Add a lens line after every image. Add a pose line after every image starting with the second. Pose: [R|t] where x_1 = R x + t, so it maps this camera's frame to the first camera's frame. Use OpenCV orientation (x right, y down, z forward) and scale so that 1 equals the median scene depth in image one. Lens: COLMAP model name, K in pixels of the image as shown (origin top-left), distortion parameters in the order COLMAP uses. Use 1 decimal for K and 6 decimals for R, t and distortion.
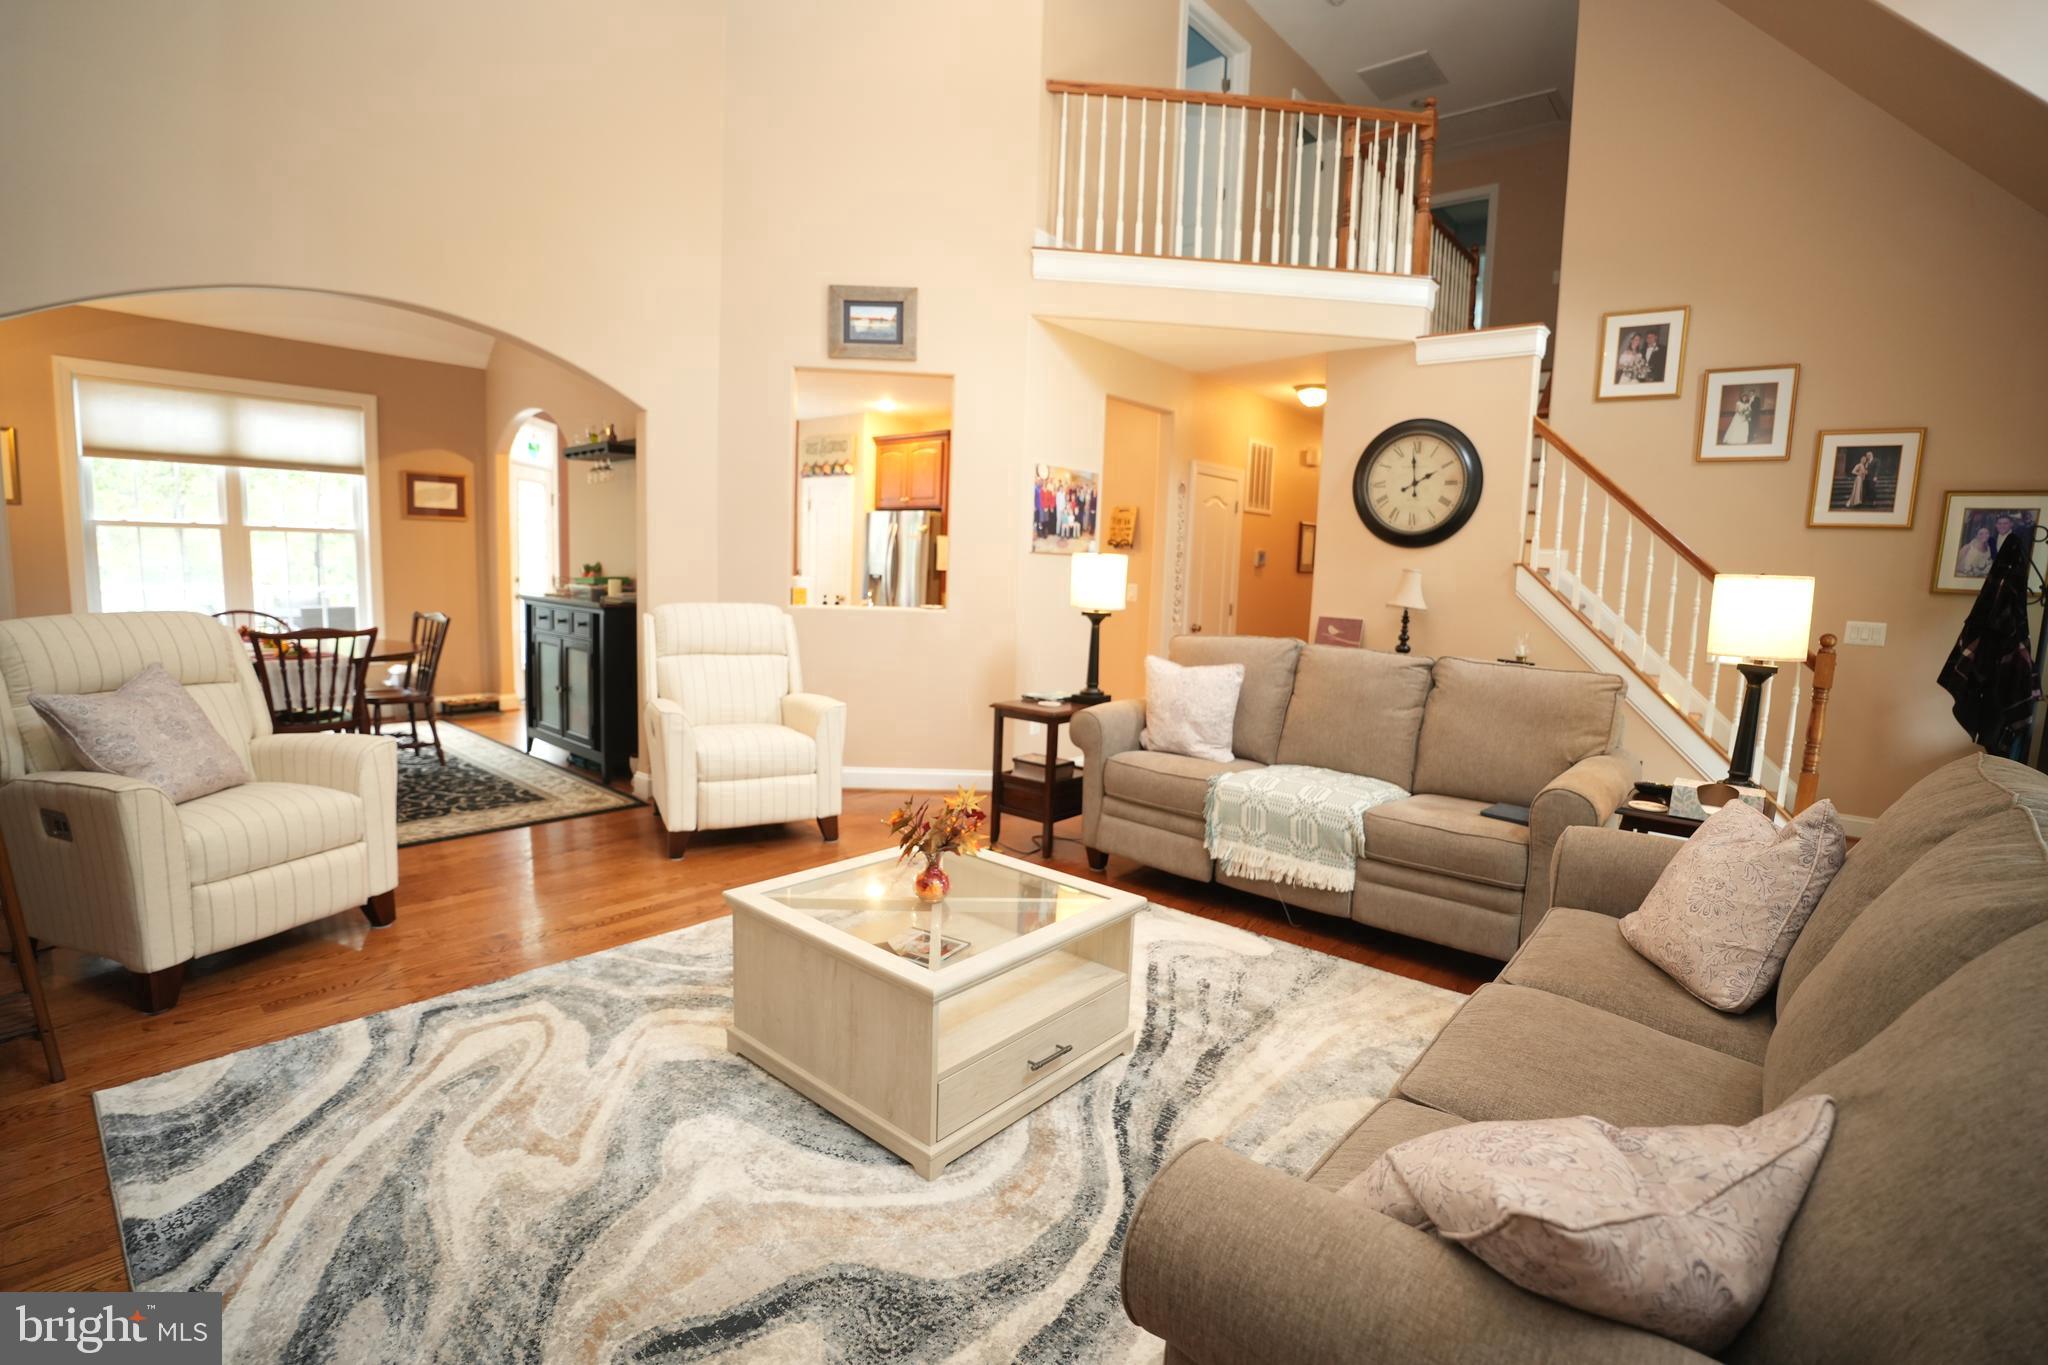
lens RADIAL K [[941.3, 0, 1025.7], [0, 941.3, 666.6], [0, 0, 1]] dist [-0.070698, 0.017438]
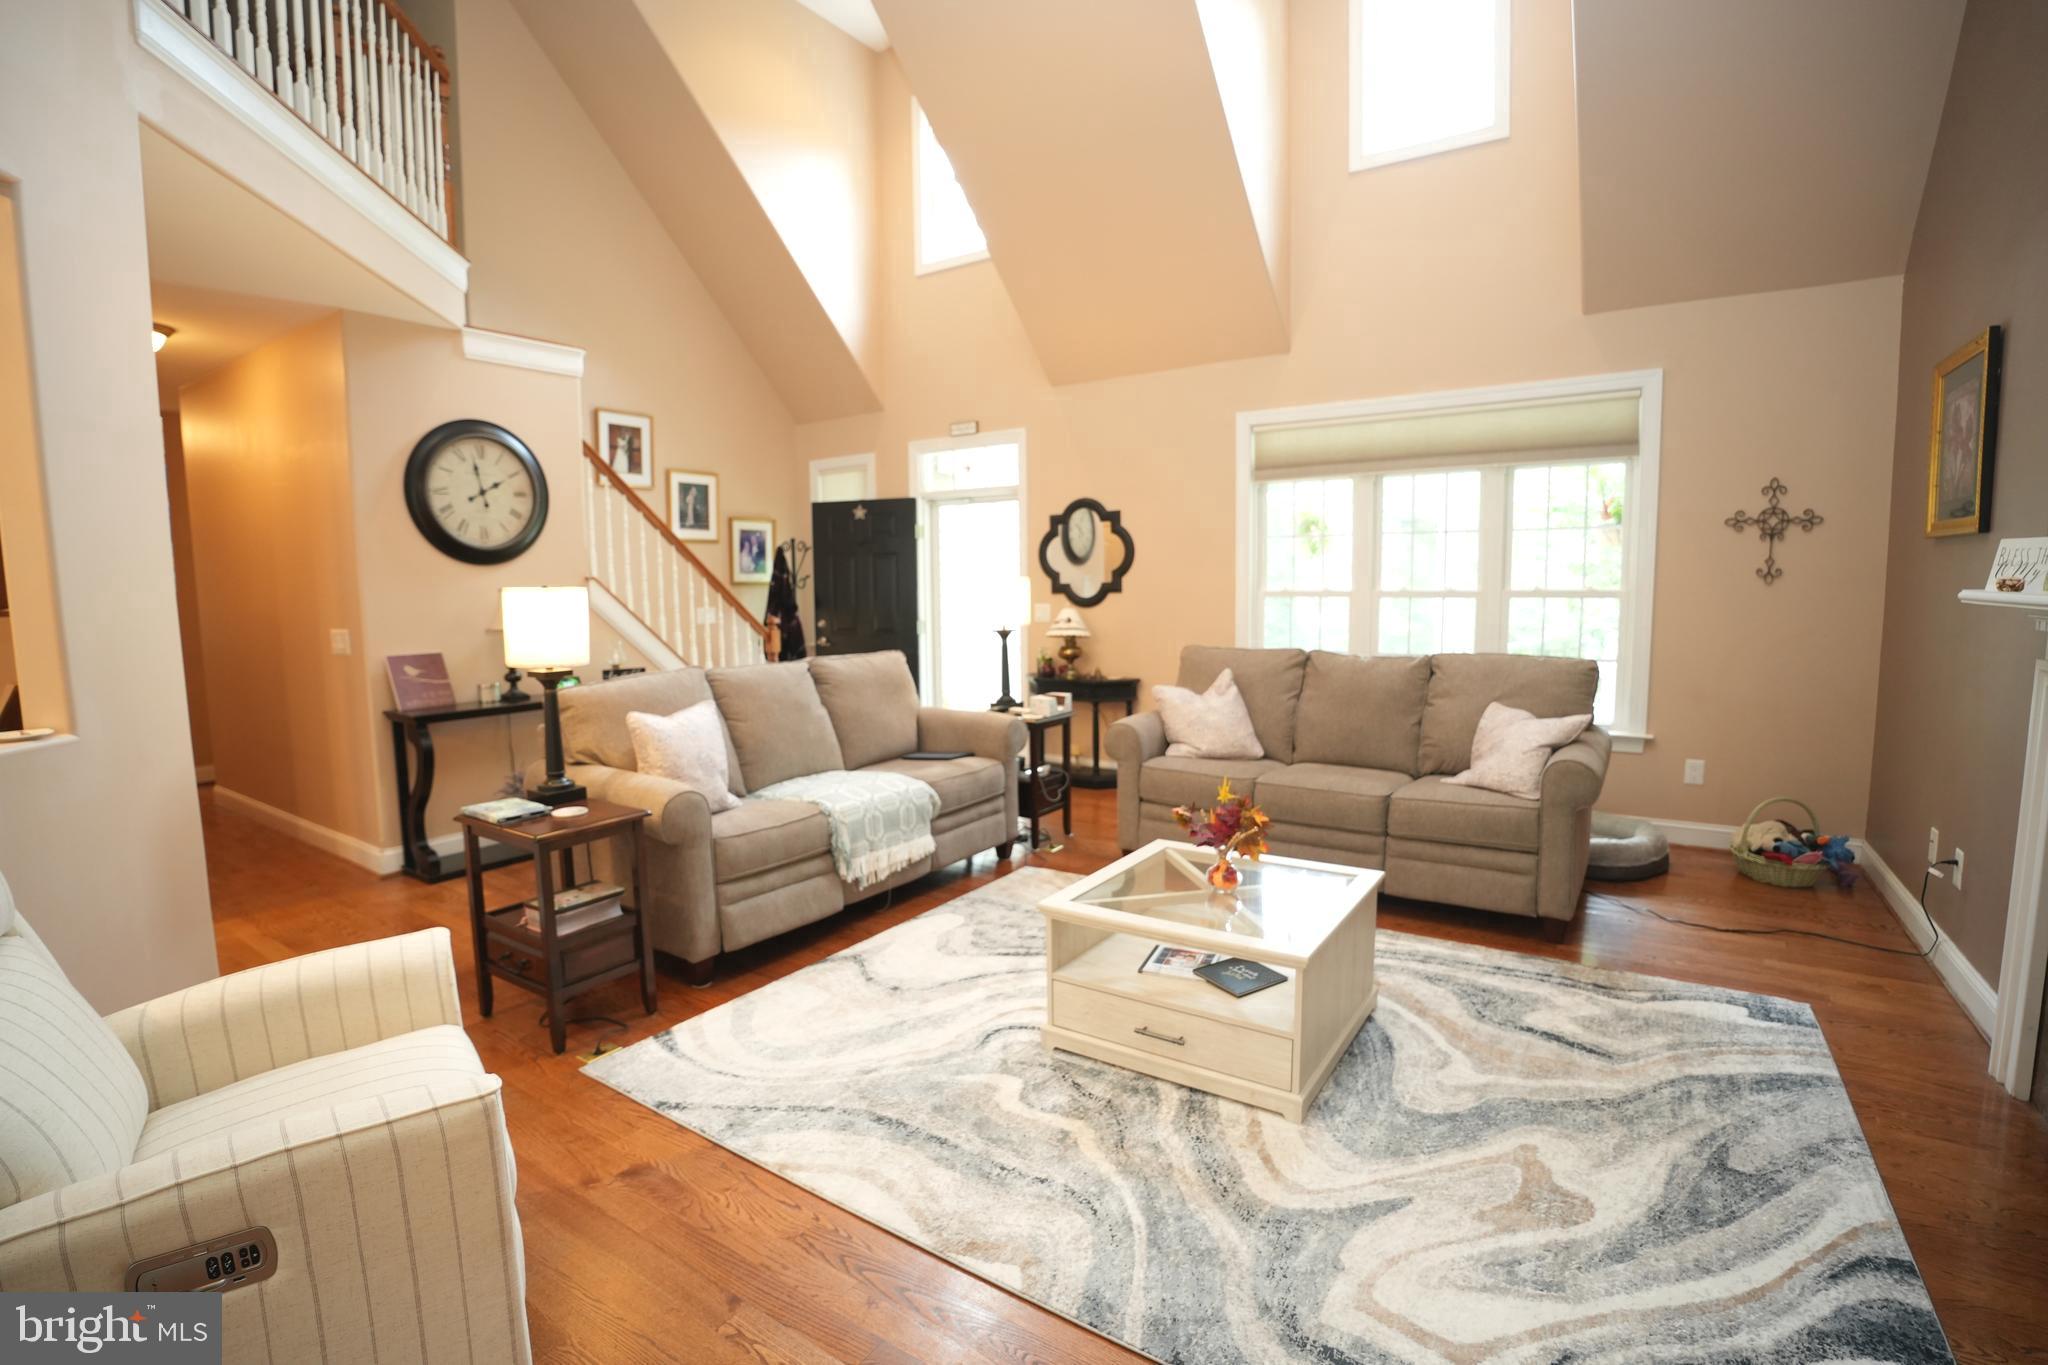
lens RADIAL K [[941.3, 0, 1024.5], [0, 941.3, 676.8], [0, 0, 1]] dist [-0.070698, 0.017438]
pose [[-0.121573, -0.134945, 0.983367, -0.619899], [0.119868, 0.981468, 0.149504, -0.110049], [-0.985318, 0.136050, -0.103145, 0.709773]]
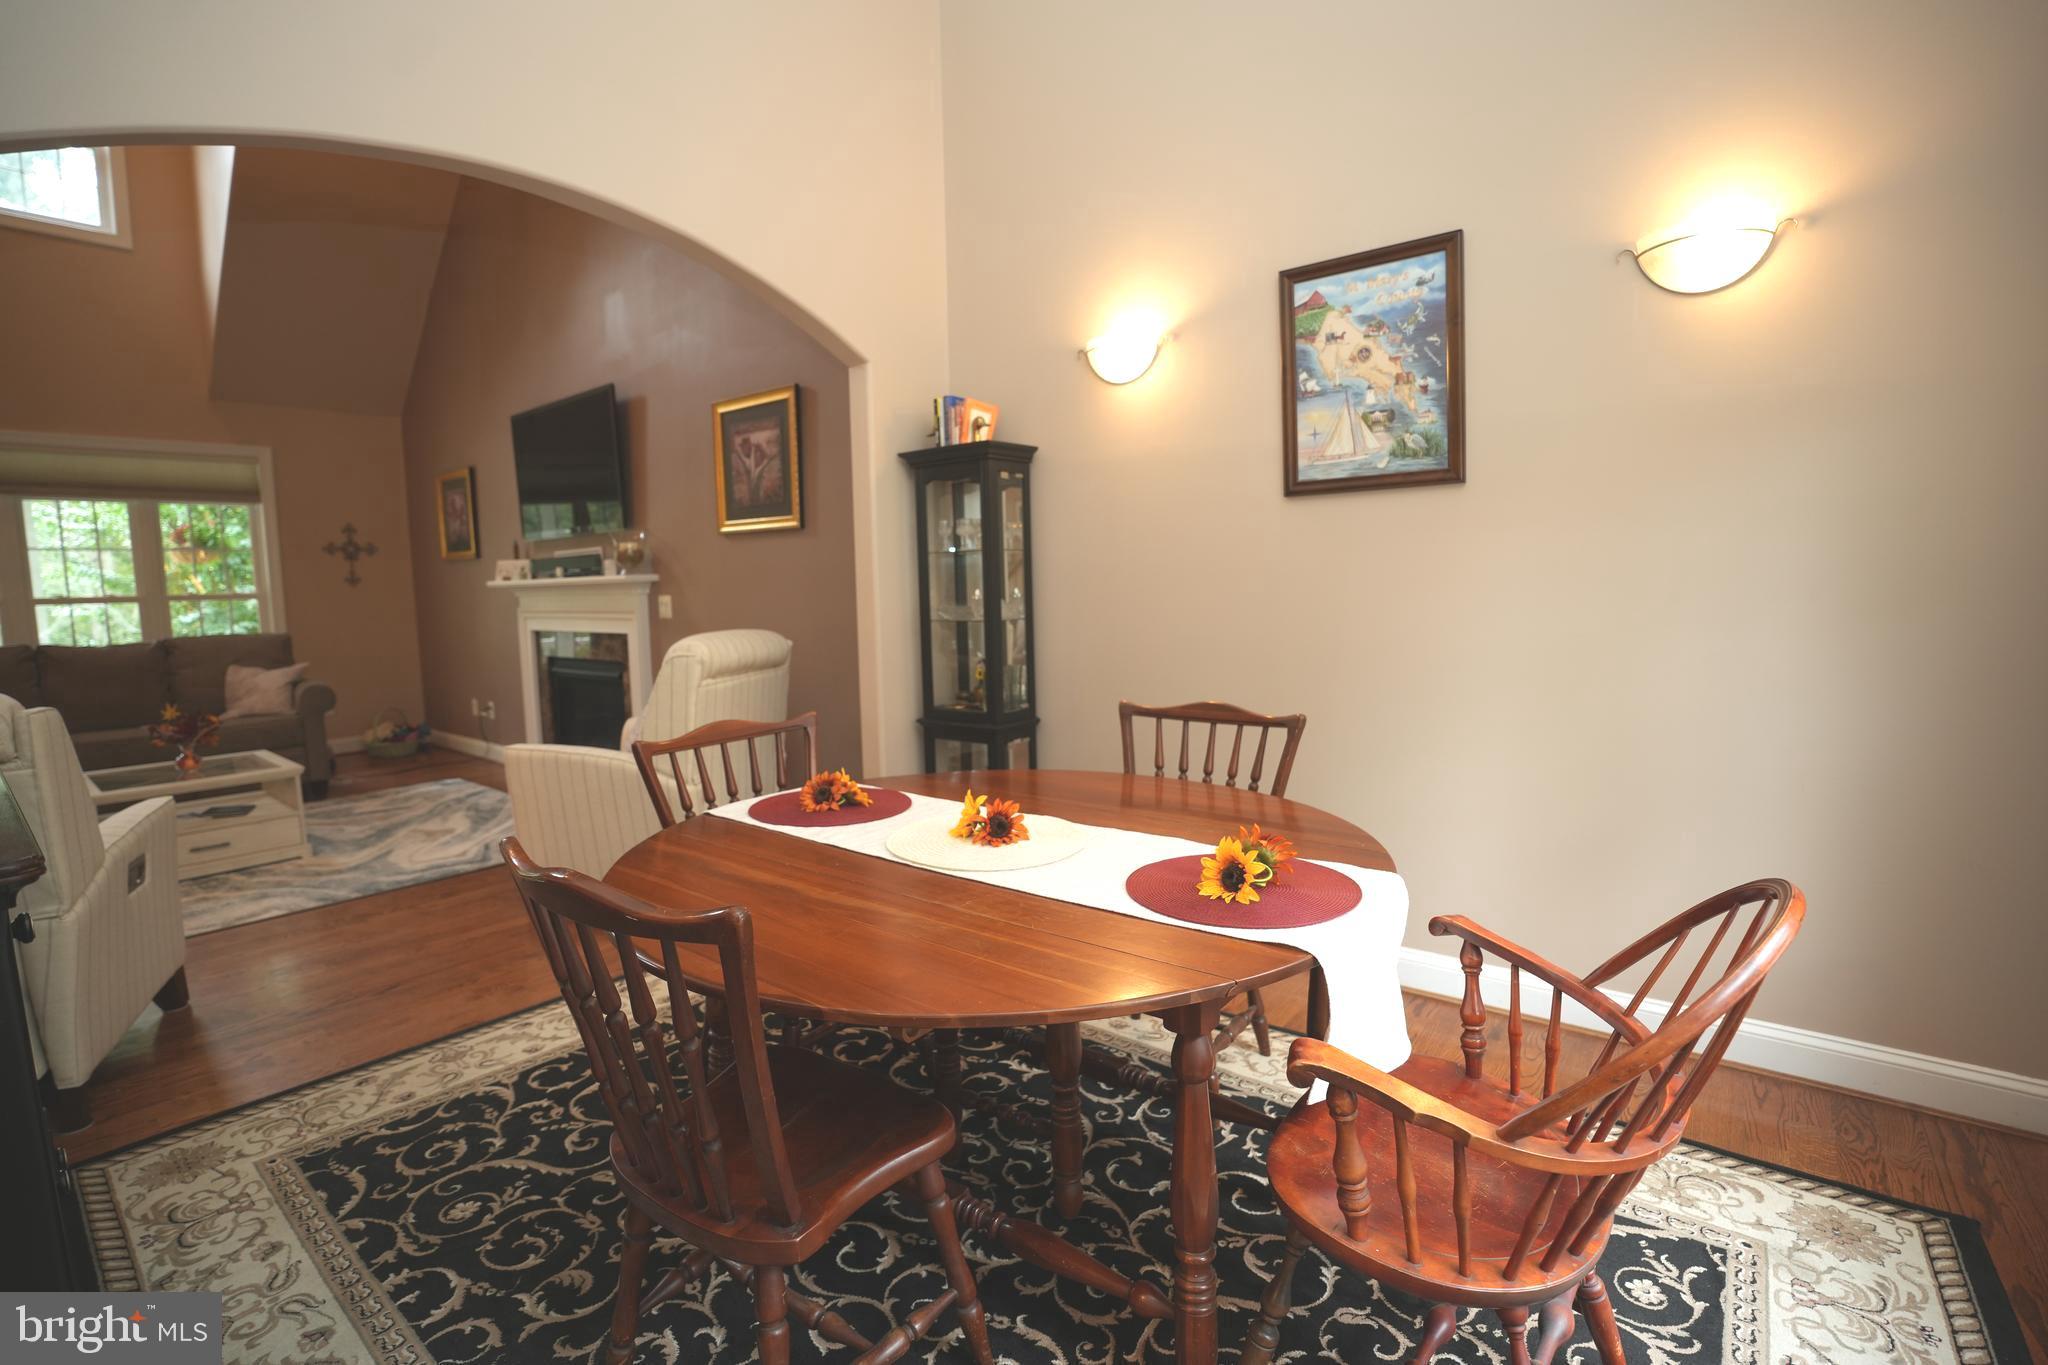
lens RADIAL K [[941.3, 0, 1022.6], [0, 941.3, 680.8], [0, 0, 1]] dist [-0.070698, 0.017438]
pose [[-0.999351, -0.012621, -0.033748, -0.887266], [-0.019648, 0.976018, 0.216802, -0.177576], [0.030202, 0.217324, -0.975632, 1.452243]]
